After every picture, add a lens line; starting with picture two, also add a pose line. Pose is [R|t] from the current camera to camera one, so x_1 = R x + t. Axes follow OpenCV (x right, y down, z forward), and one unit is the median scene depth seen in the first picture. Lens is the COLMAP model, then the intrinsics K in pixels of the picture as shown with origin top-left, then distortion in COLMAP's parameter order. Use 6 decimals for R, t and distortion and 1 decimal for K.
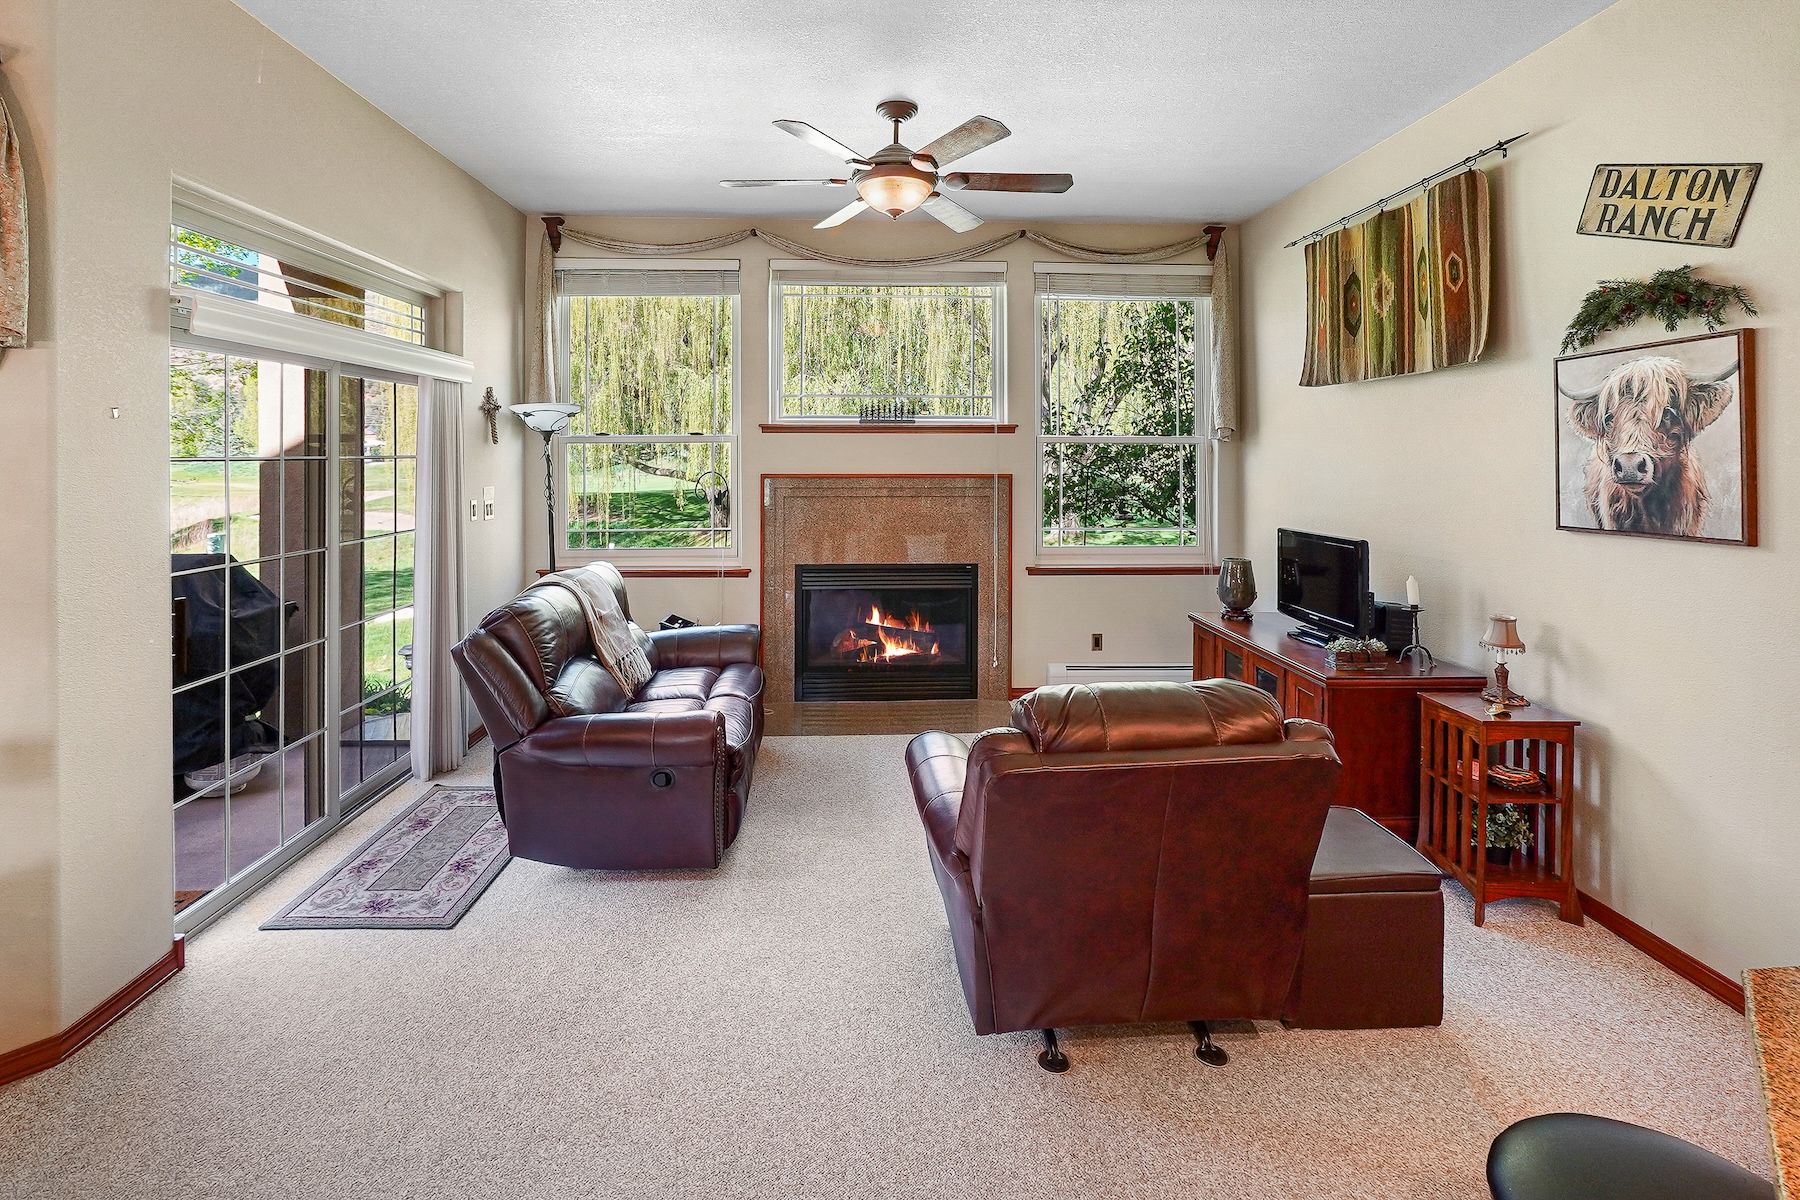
lens RADIAL K [[808.7, 0, 899.9], [0, 808.7, 450.3], [0, 0, 1]] dist [-0.014796, 0.000013]
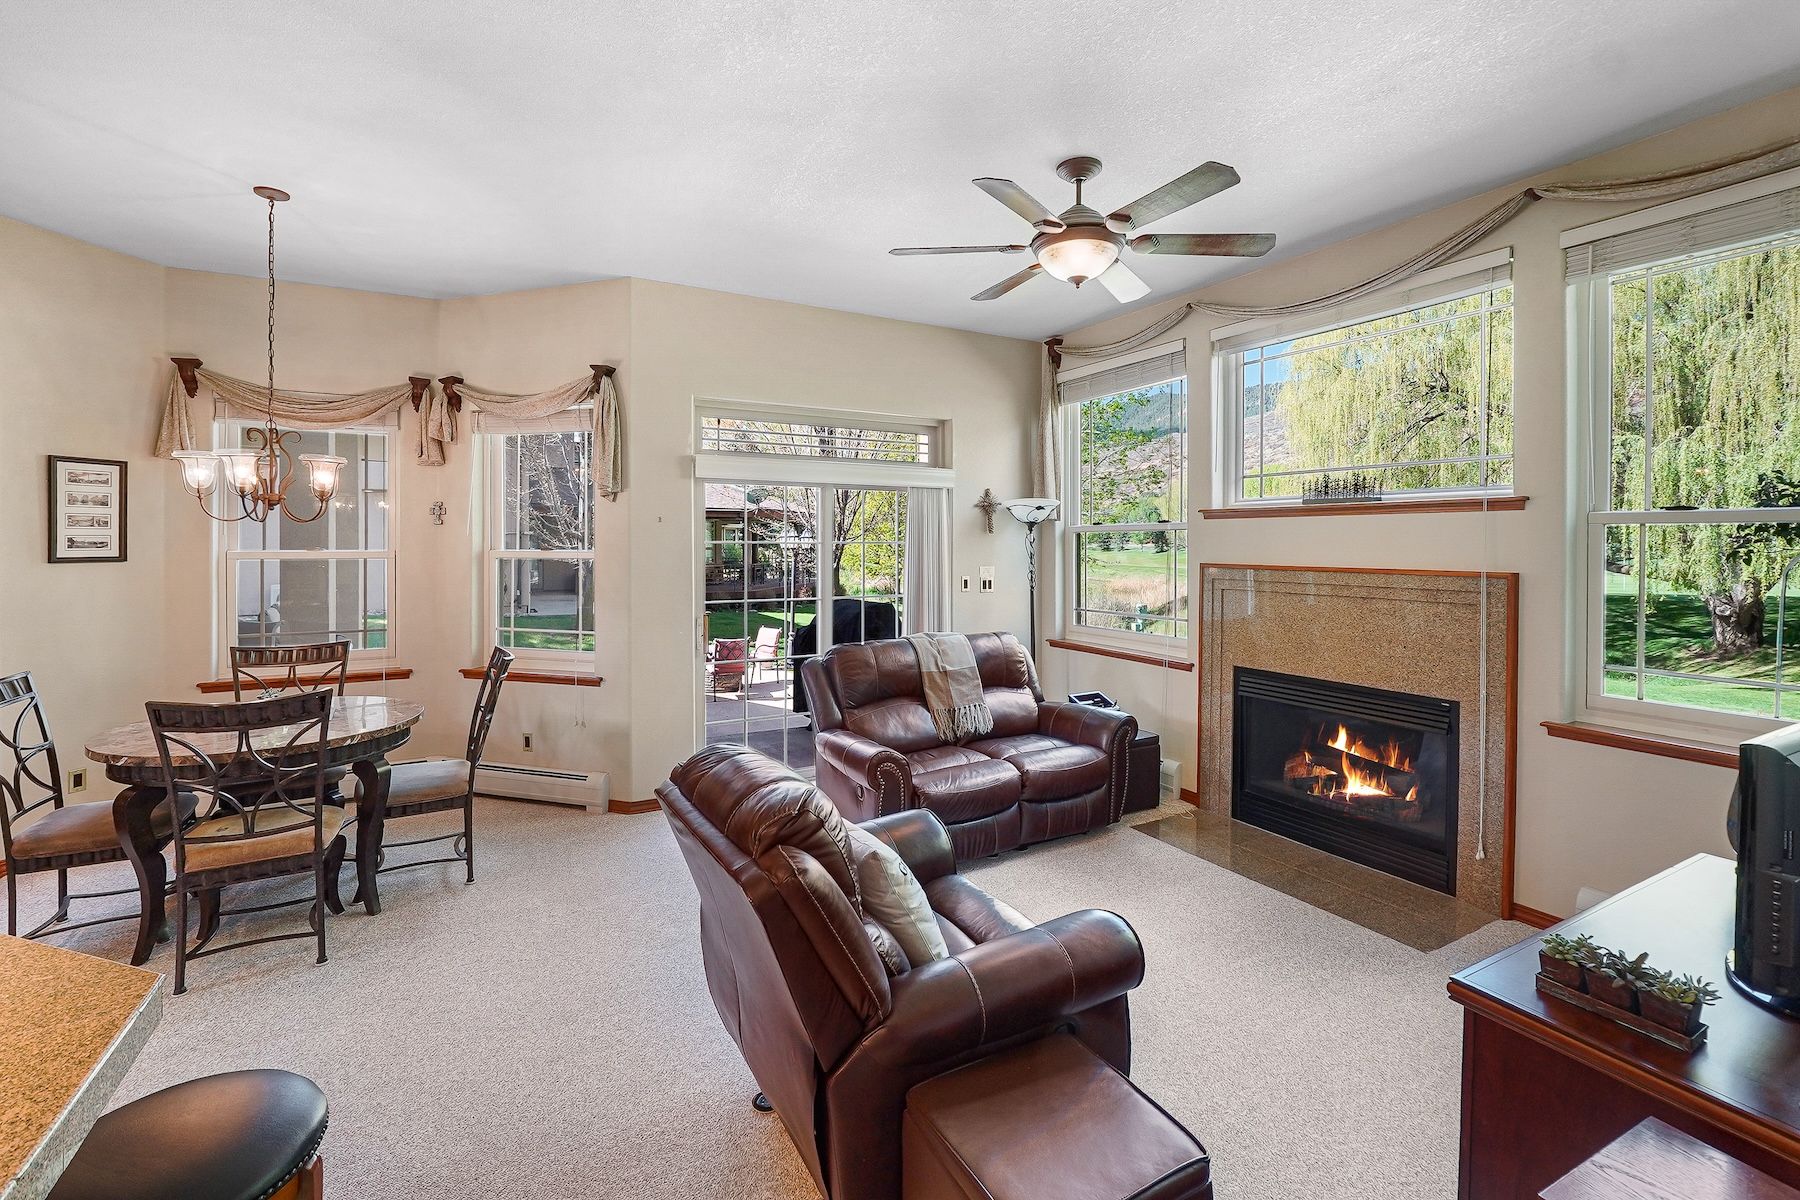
lens RADIAL K [[785.1, 0, 887.3], [0, 785.1, 546.0], [0, 0, 1]] dist [-0.010975, 0.000219]
pose [[0.437164, 0.006238, -0.899360, 0.715395], [0.000095, 0.999976, 0.006982, 0.005166], [0.899382, -0.003138, 0.437153, 0.410606]]
